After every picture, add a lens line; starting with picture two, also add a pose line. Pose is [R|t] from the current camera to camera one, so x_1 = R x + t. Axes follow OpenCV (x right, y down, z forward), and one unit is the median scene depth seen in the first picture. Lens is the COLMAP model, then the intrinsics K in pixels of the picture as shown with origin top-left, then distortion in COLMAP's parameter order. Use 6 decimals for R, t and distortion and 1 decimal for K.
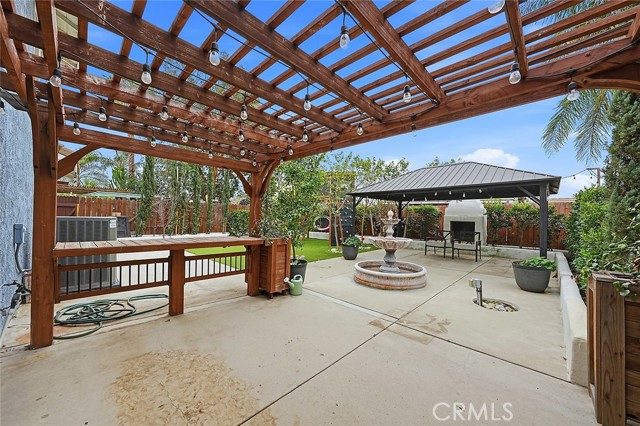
lens RADIAL K [[240.2, 0, 318.7], [0, 240.2, 216.4], [0, 0, 1]] dist [0.000519, 0.000163]
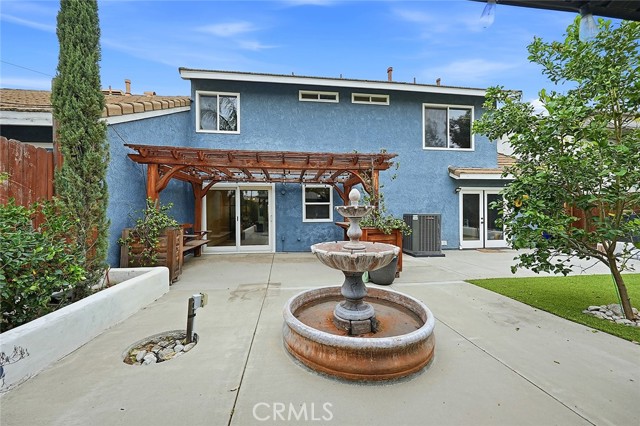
lens RADIAL K [[240.2, 0, 318.7], [0, 240.2, 216.4], [0, 0, 1]] dist [0.000519, 0.000163]
pose [[-0.621260, -0.006229, -0.783580, 0.438845], [-0.006601, 0.999975, -0.002715, 0.019441], [0.783577, 0.003486, -0.621285, 0.760240]]
